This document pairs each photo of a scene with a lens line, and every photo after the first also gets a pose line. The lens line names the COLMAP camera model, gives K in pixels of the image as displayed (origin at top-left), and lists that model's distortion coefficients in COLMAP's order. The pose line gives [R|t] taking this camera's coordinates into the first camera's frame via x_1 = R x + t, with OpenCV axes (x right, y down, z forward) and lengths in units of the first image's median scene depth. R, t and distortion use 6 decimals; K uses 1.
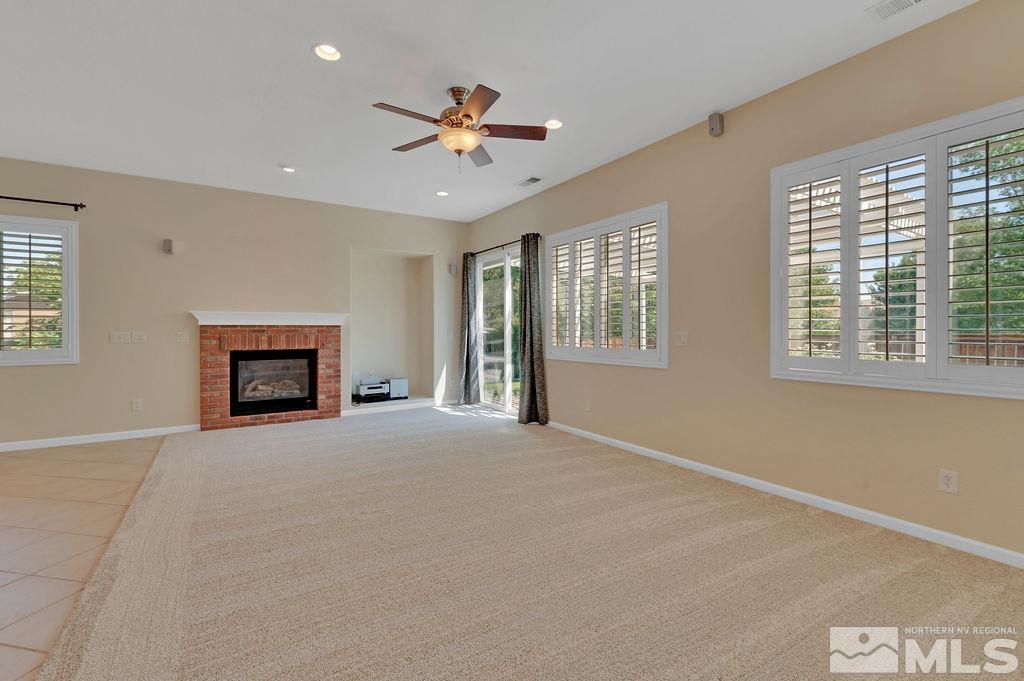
lens RADIAL K [[451.4, 0, 506.8], [0, 451.4, 333.3], [0, 0, 1]] dist [0.005235, -0.002712]
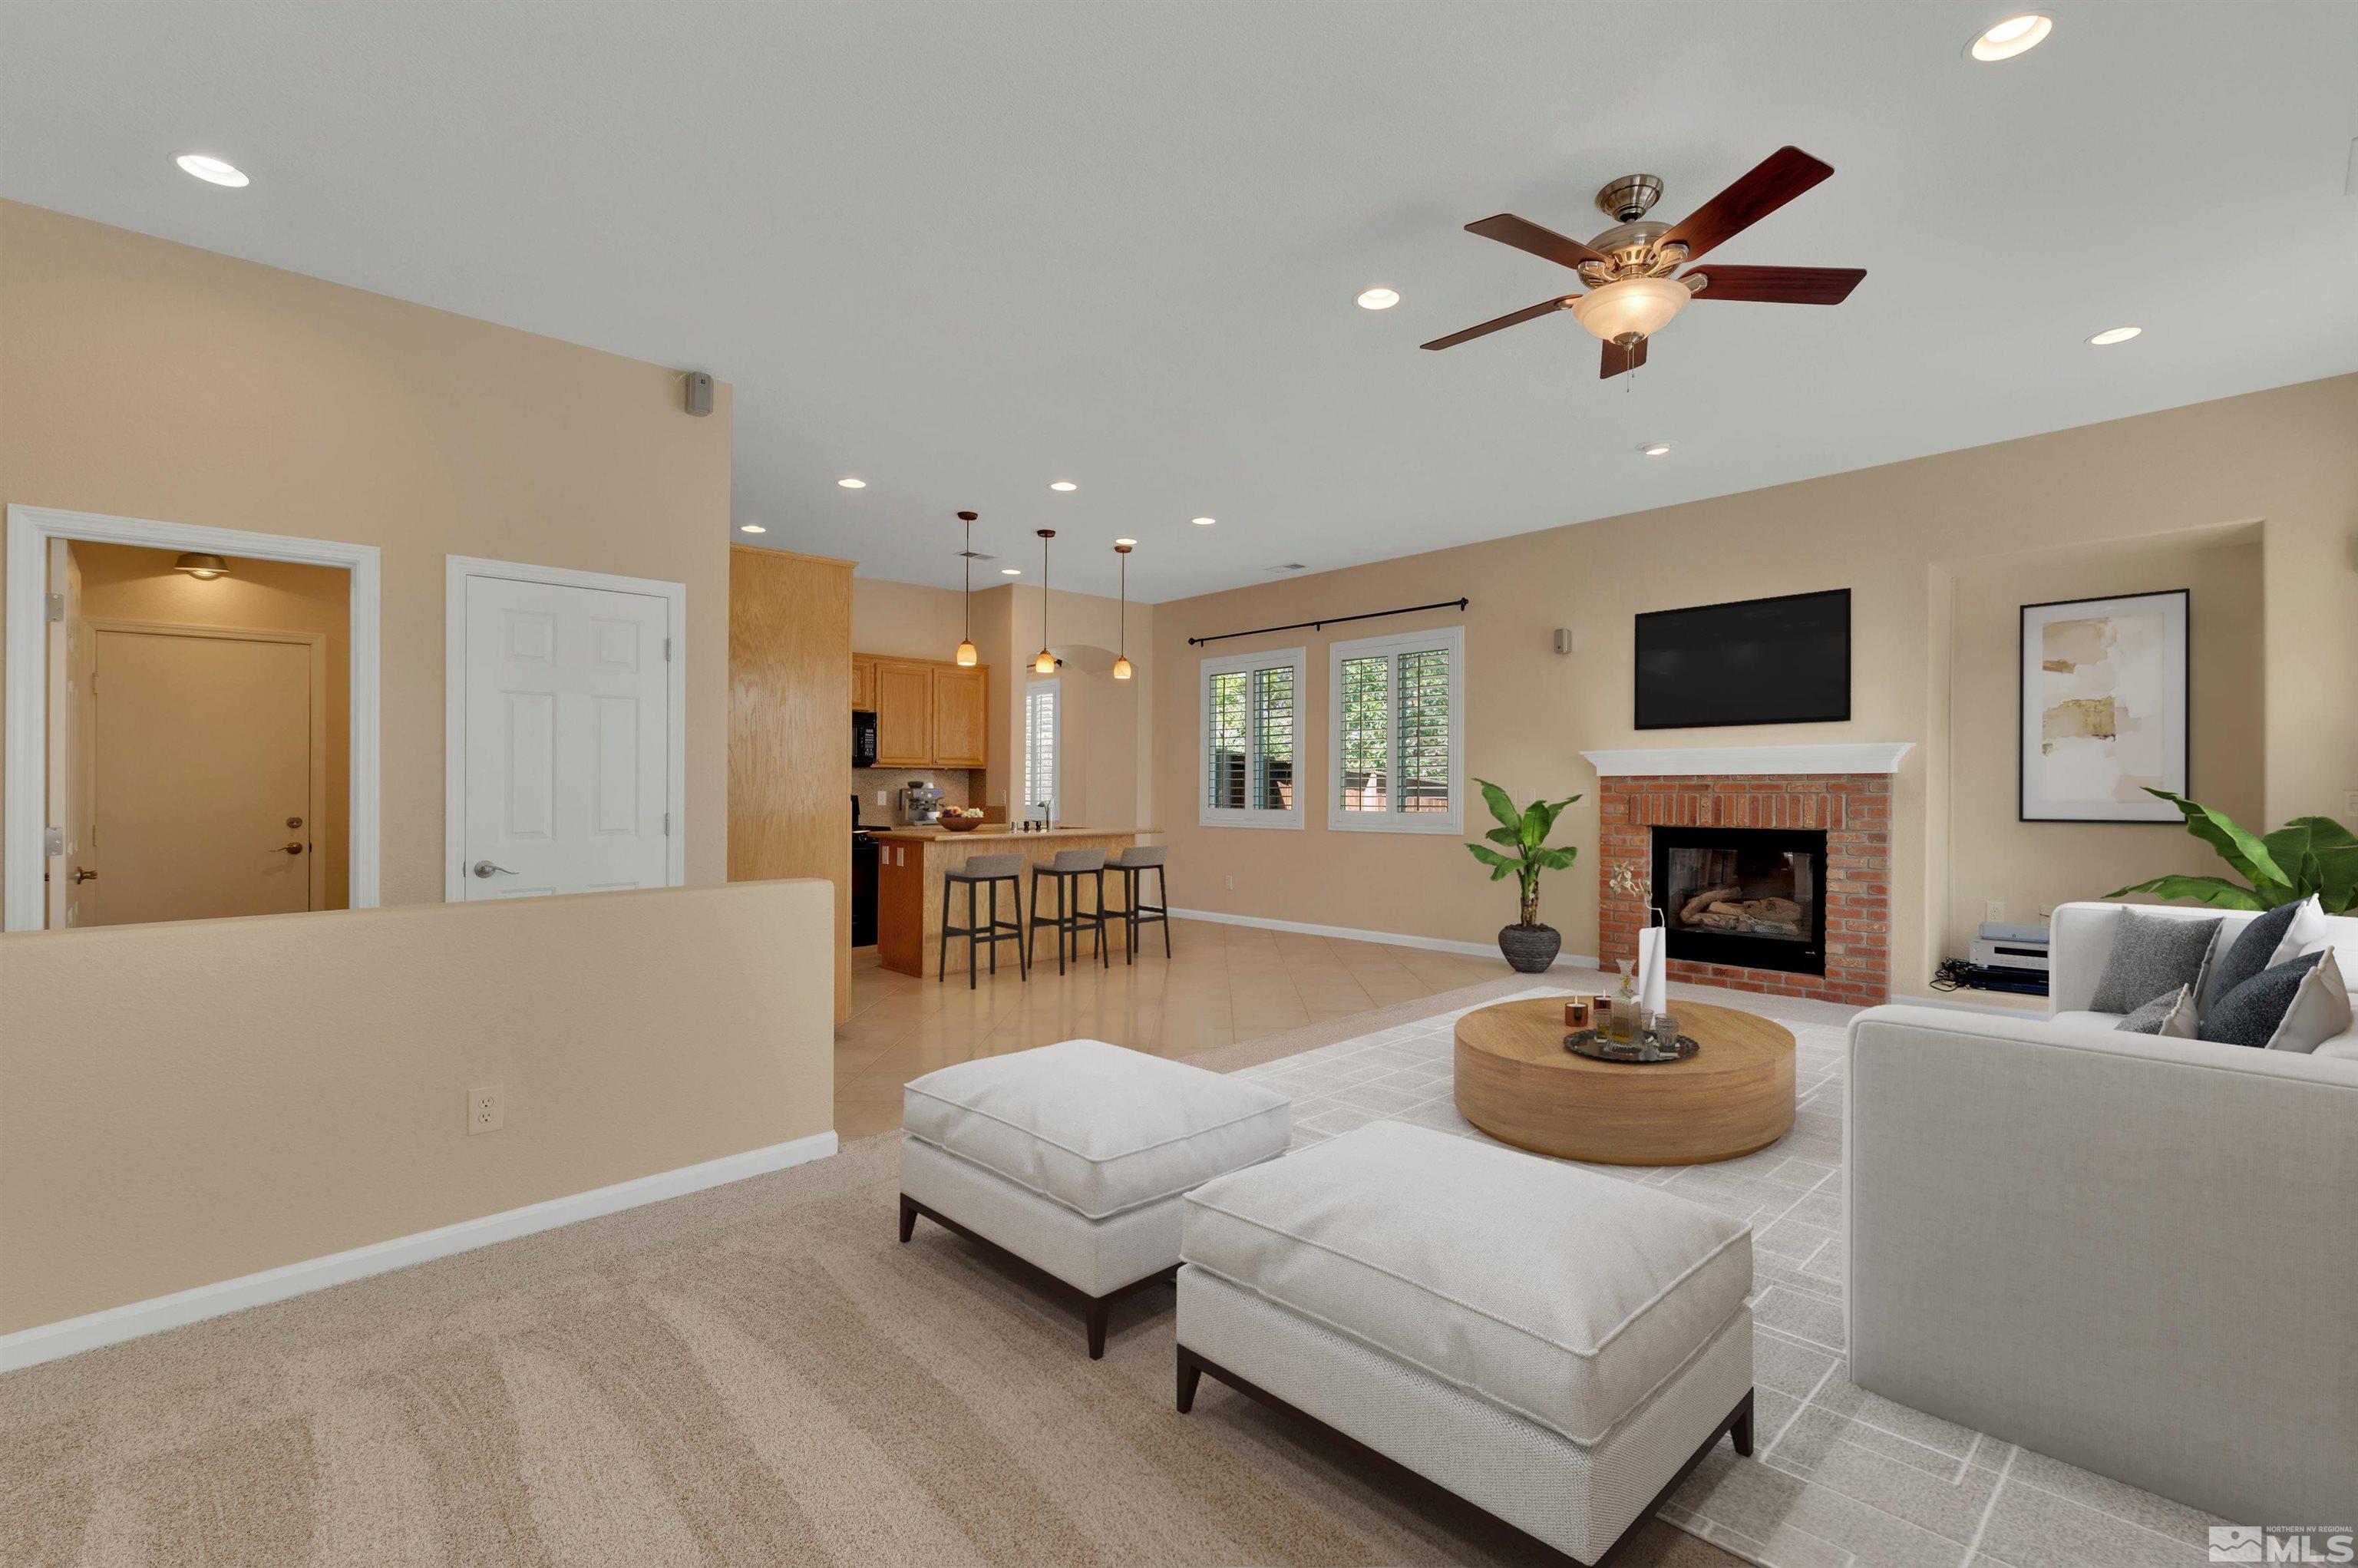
lens RADIAL K [[1039.4, 0, 1224.2], [0, 1039.4, 780.2], [0, 0, 1]] dist [0.005235, -0.002712]
pose [[0.205402, -0.004009, -0.978669, 0.425897], [-0.004336, 0.999978, -0.005006, -0.004815], [0.978668, 0.005272, 0.205380, 0.278387]]
